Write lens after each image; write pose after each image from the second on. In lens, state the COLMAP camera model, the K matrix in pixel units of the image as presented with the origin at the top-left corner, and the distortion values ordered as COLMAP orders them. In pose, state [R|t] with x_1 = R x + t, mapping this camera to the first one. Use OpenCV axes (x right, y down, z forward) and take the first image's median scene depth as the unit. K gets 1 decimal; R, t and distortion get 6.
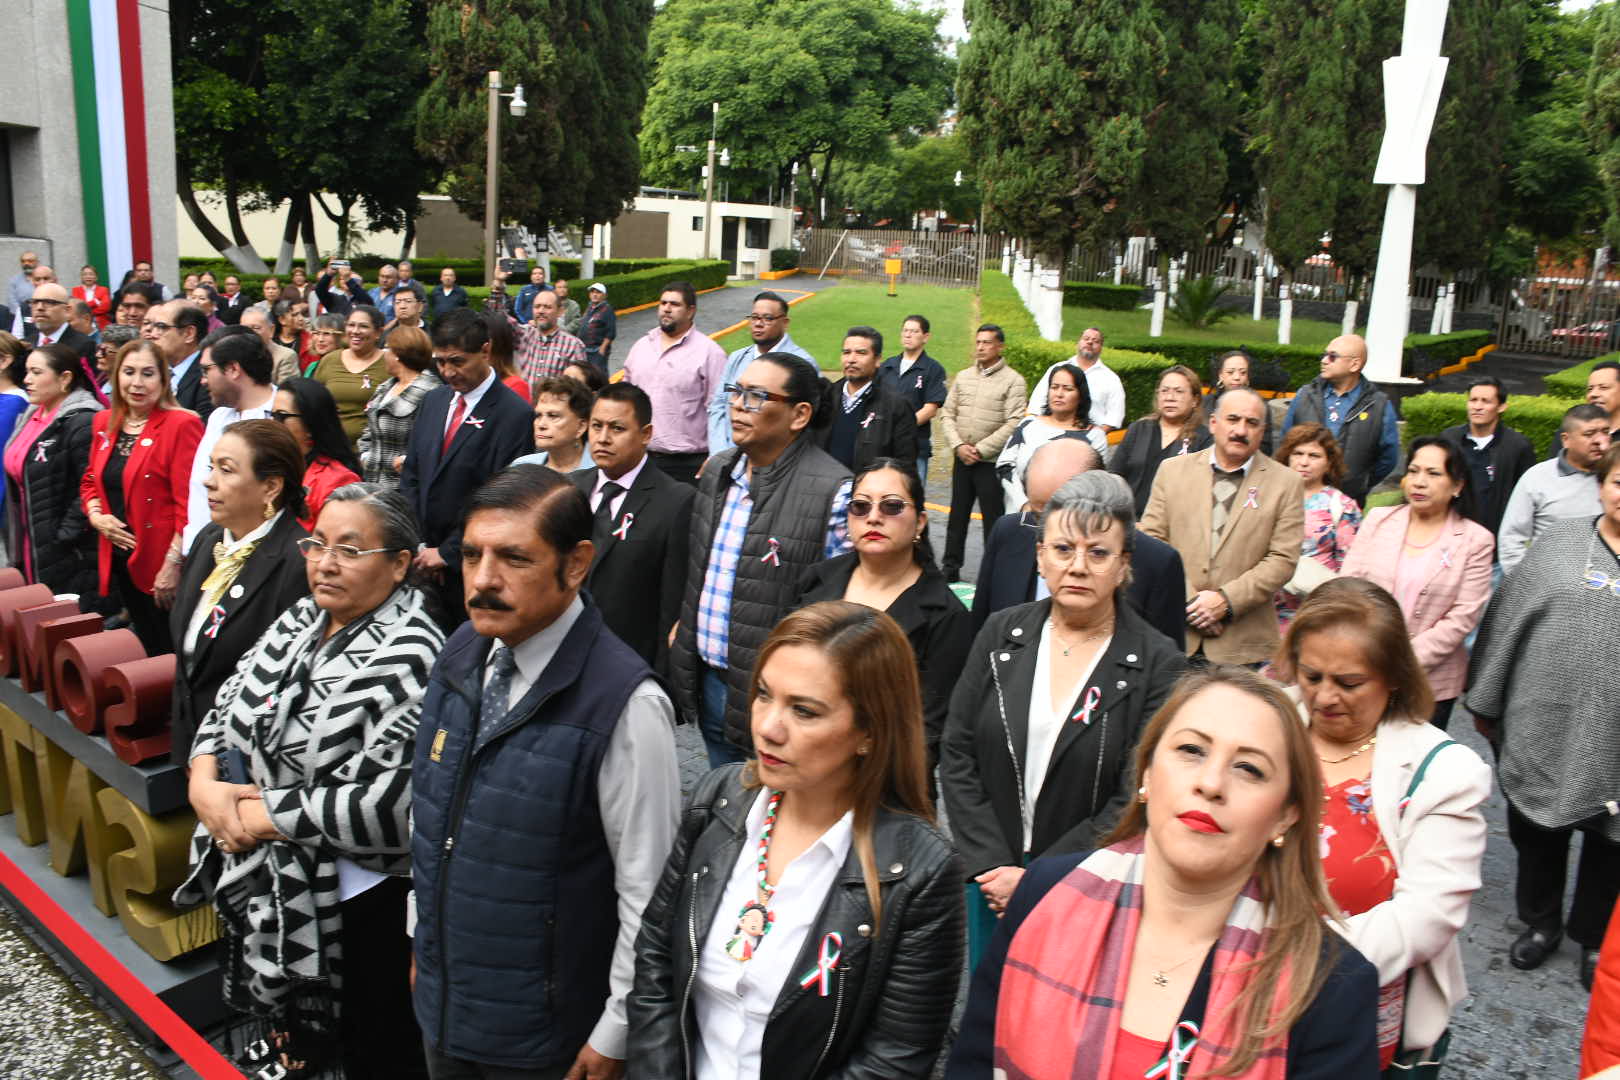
lens RADIAL K [[1272.3, 0, 797.7], [0, 1272.3, 543.6], [0, 0, 1]] dist [-0.157147, 0.119579]
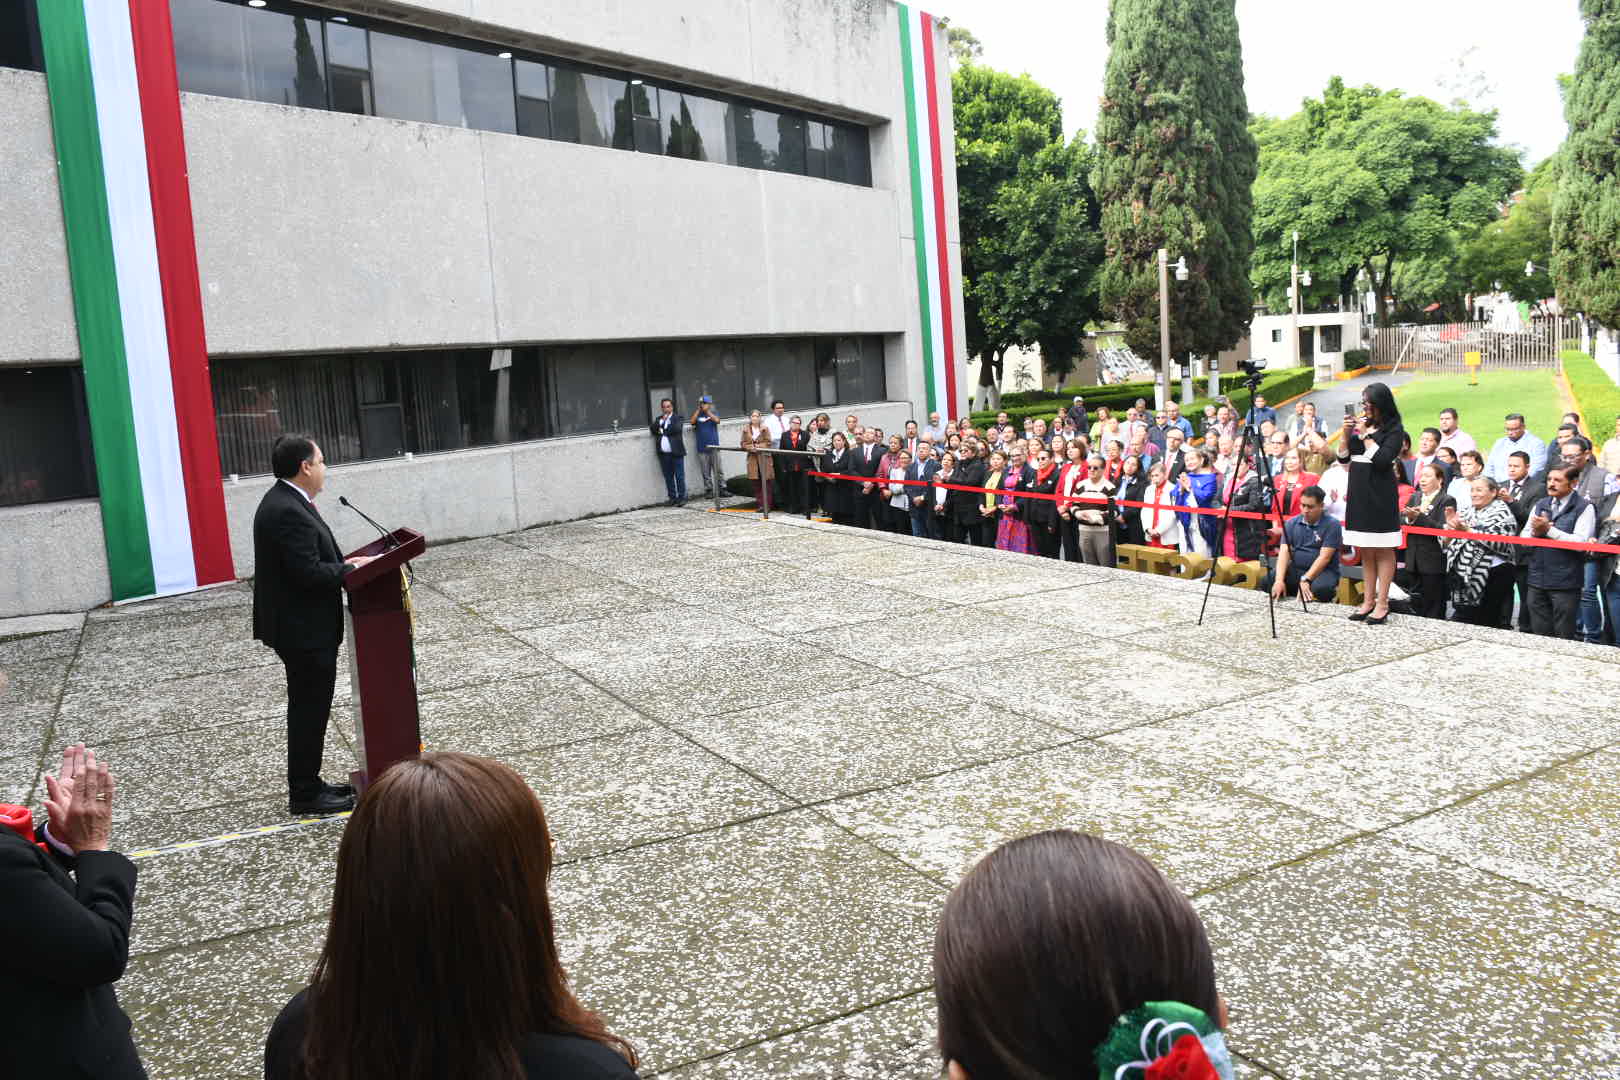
lens RADIAL K [[1272.3, 0, 797.7], [0, 1272.3, 543.6], [0, 0, 1]] dist [-0.157147, 0.119579]
pose [[0.915674, -0.053962, -0.398282, -0.038857], [0.018847, 0.995621, -0.091563, 0.023059], [0.401479, 0.076335, 0.912681, -0.163407]]
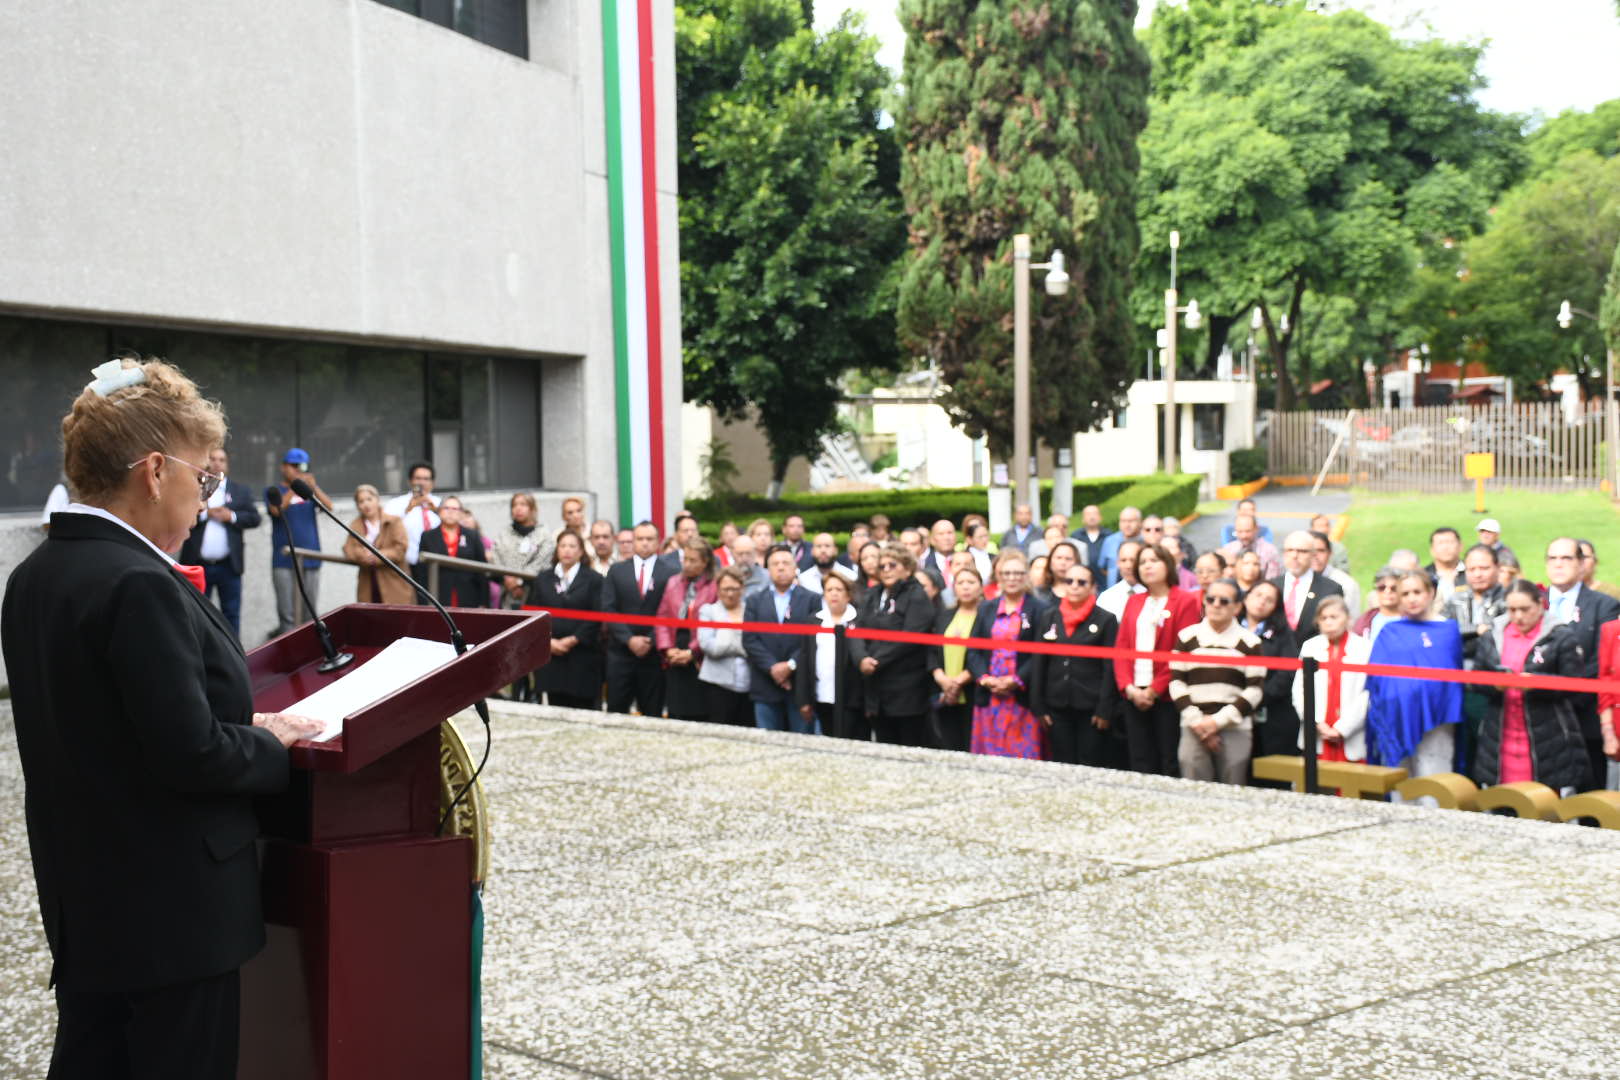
lens RADIAL K [[2329.7, 0, 810.0], [0, 2329.7, 540.0], [0, 0, 1]] dist [0.140096, 0.639141]
pose [[0.991548, -0.059190, -0.115456, -0.099273], [0.036251, 0.980822, -0.191503, 0.023410], [0.124577, 0.185699, 0.974678, -0.143860]]
